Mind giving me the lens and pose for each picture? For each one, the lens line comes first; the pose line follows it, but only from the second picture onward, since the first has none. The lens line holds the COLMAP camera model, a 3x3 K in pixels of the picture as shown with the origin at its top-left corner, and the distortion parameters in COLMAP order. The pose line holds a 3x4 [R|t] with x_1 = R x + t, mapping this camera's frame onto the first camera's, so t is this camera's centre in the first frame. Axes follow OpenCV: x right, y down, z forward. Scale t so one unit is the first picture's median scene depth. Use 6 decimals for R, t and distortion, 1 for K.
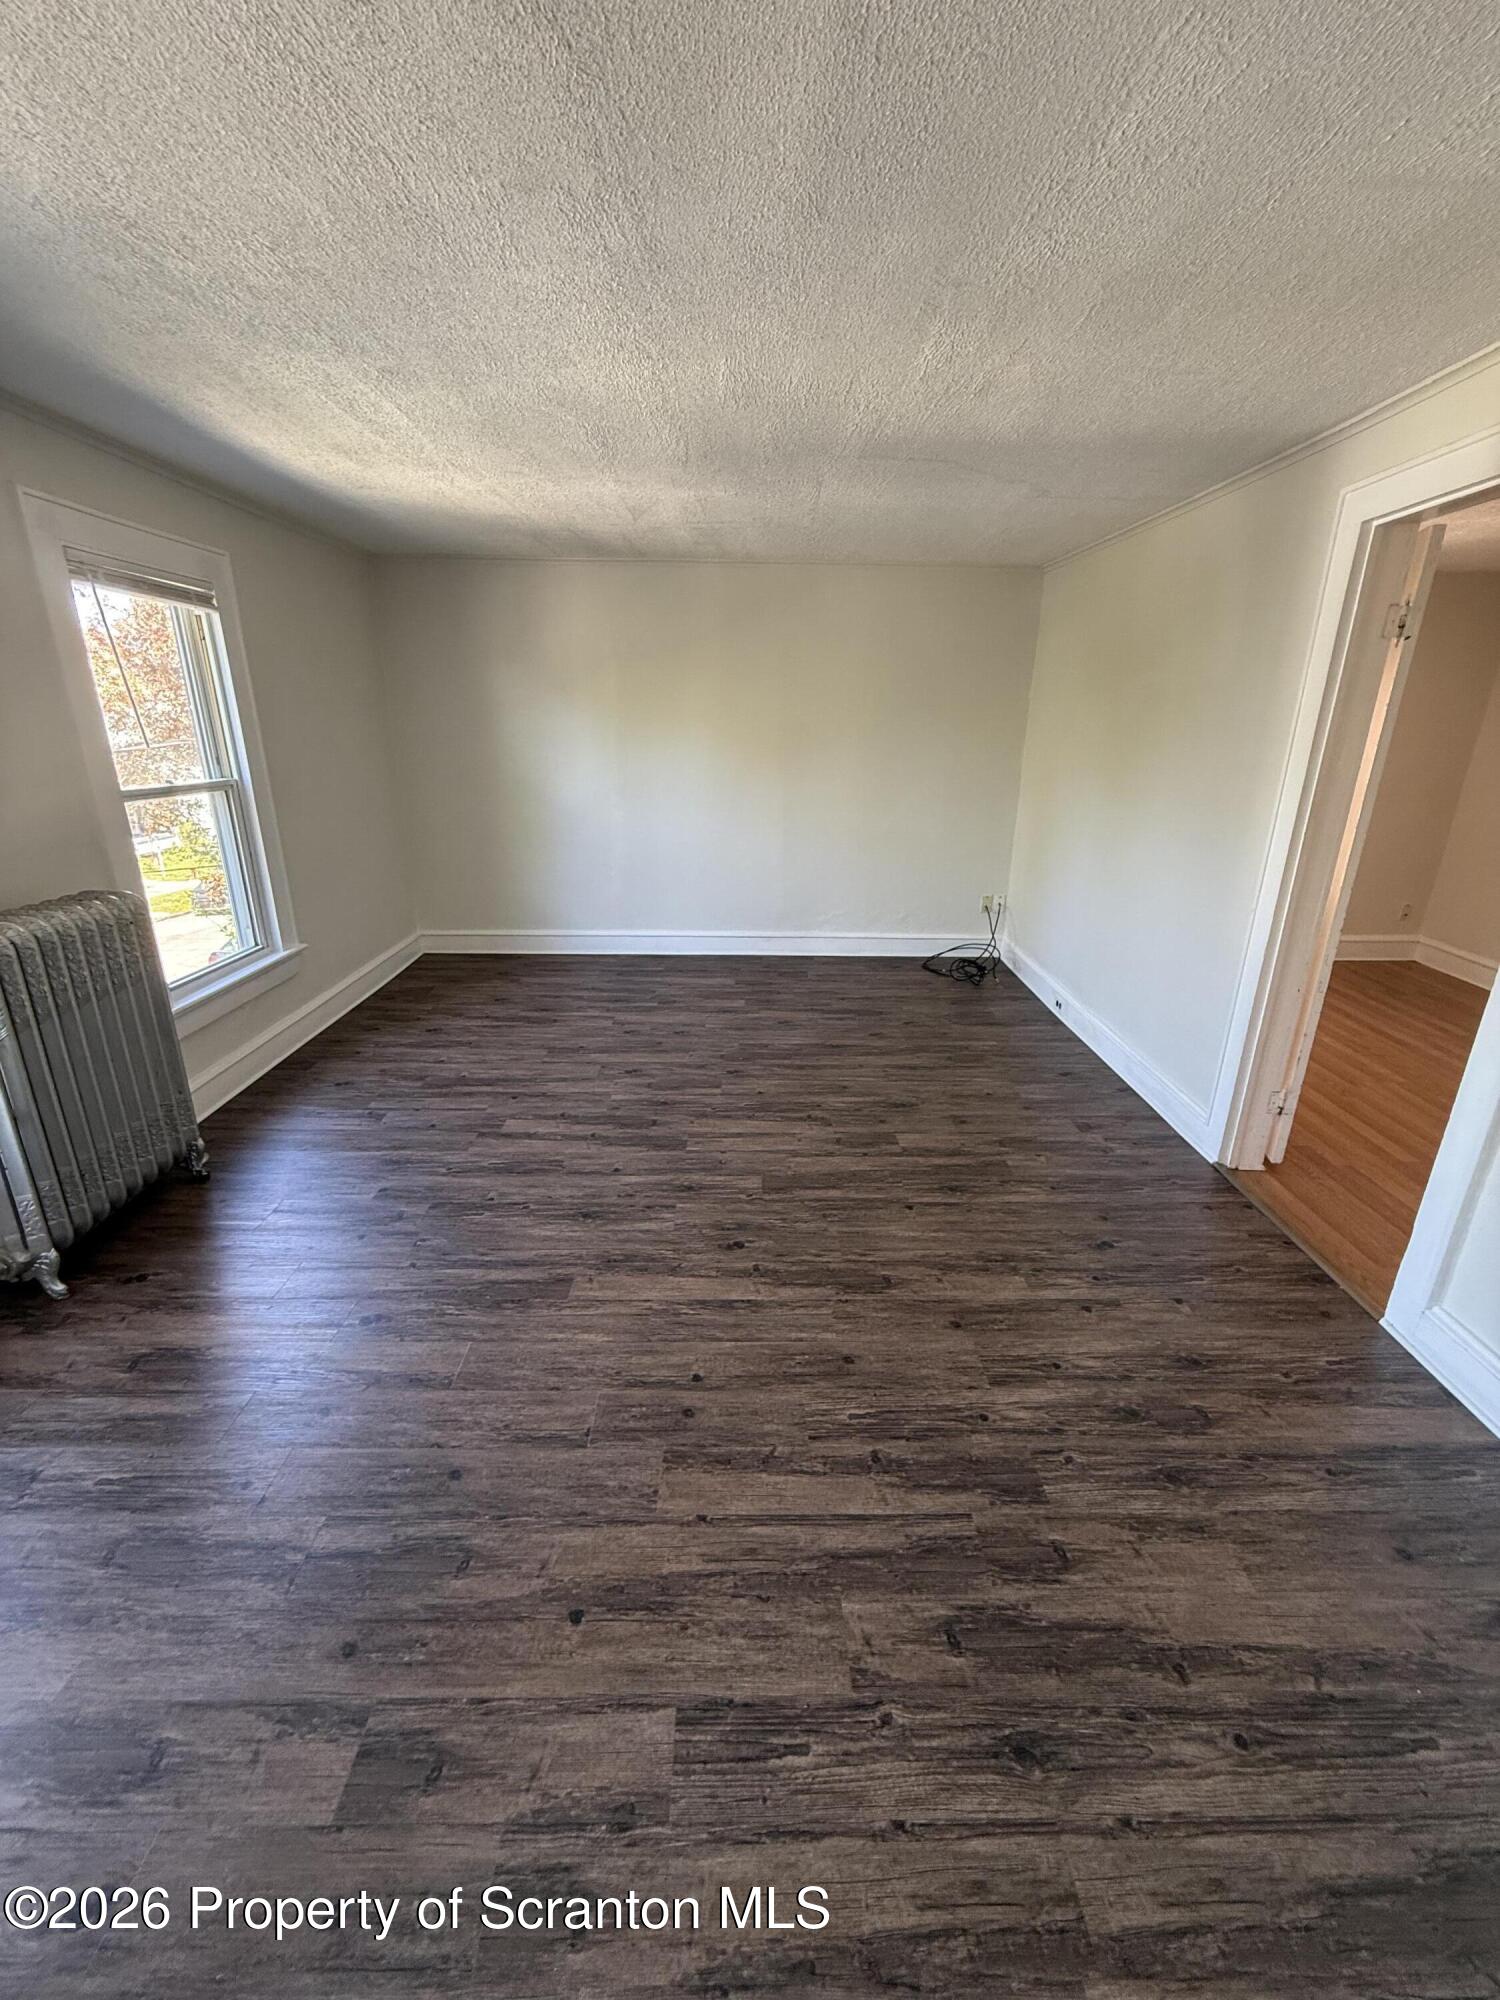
lens RADIAL K [[801.2, 0, 754.1], [0, 801.2, 1012.5], [0, 0, 1]] dist [0.006102, -0.000634]
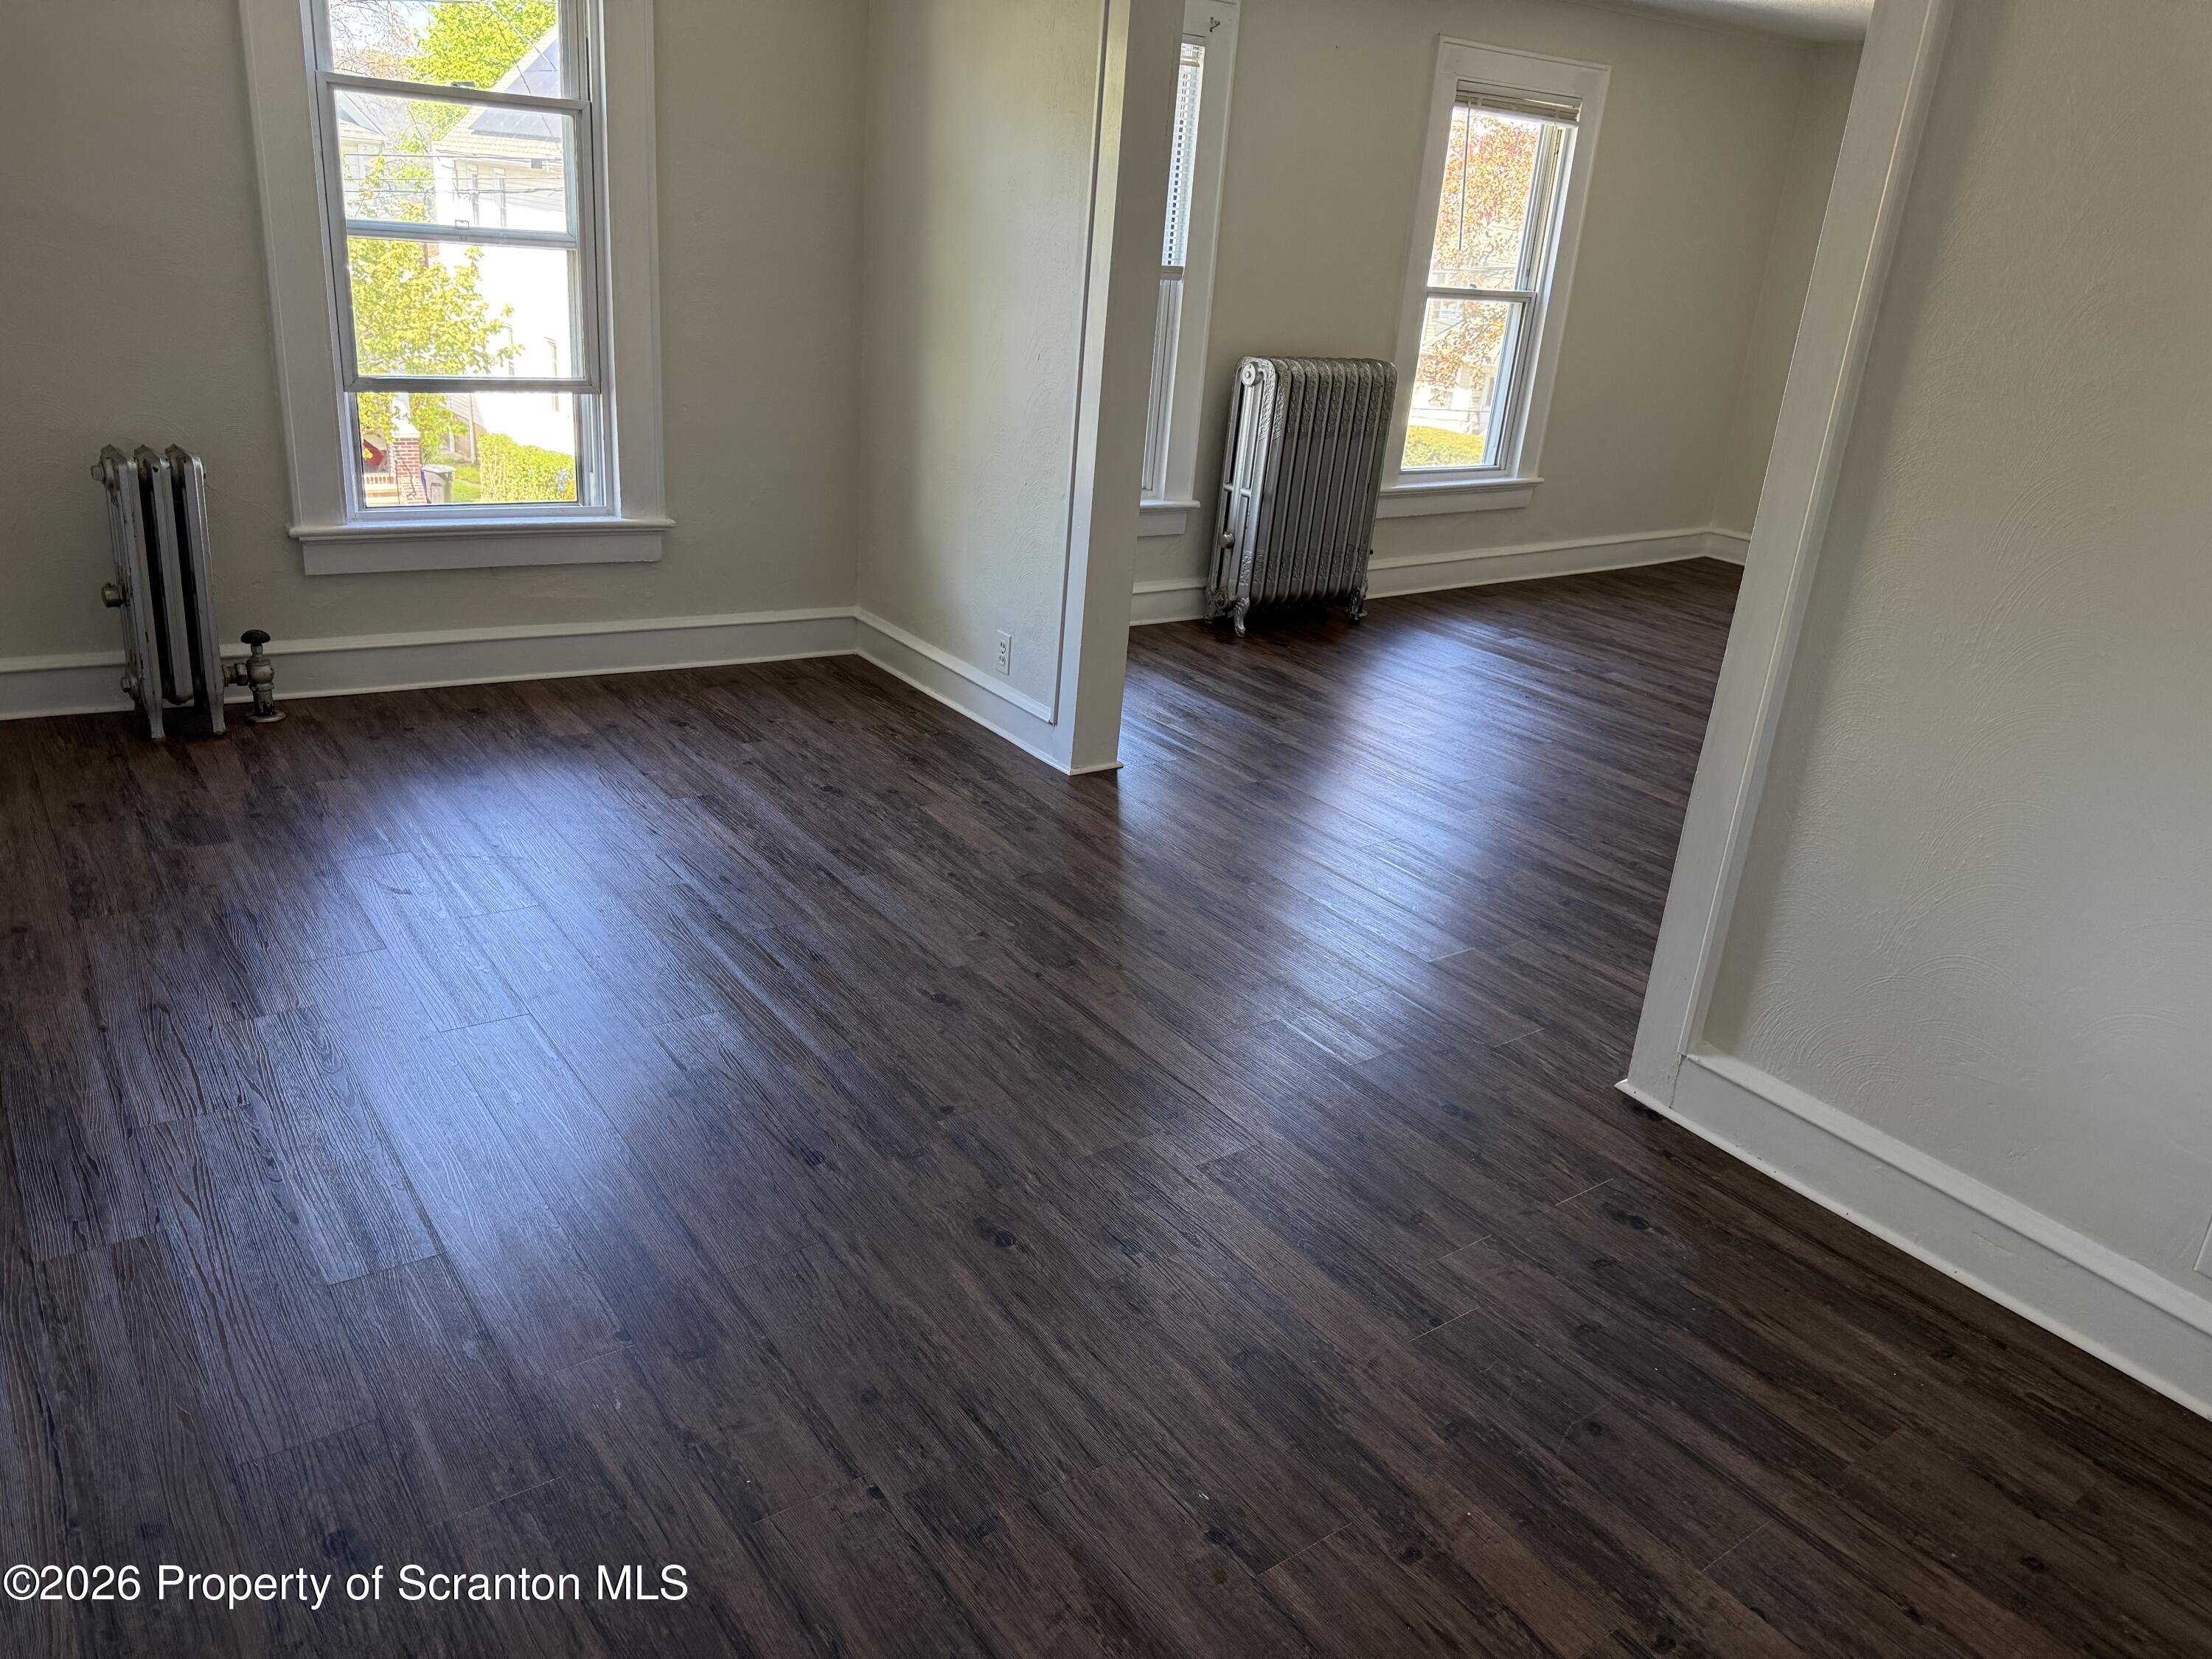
lens RADIAL K [[1540.5, 0, 1124.0], [0, 1540.5, 808.0], [0, 0, 1]] dist [0.048388, -0.057115]
pose [[0.590401, 0.330670, -0.736264, 0.771337], [-0.340382, 0.929142, 0.144347, 0.226595], [0.731824, 0.165389, 0.661120, -0.611828]]
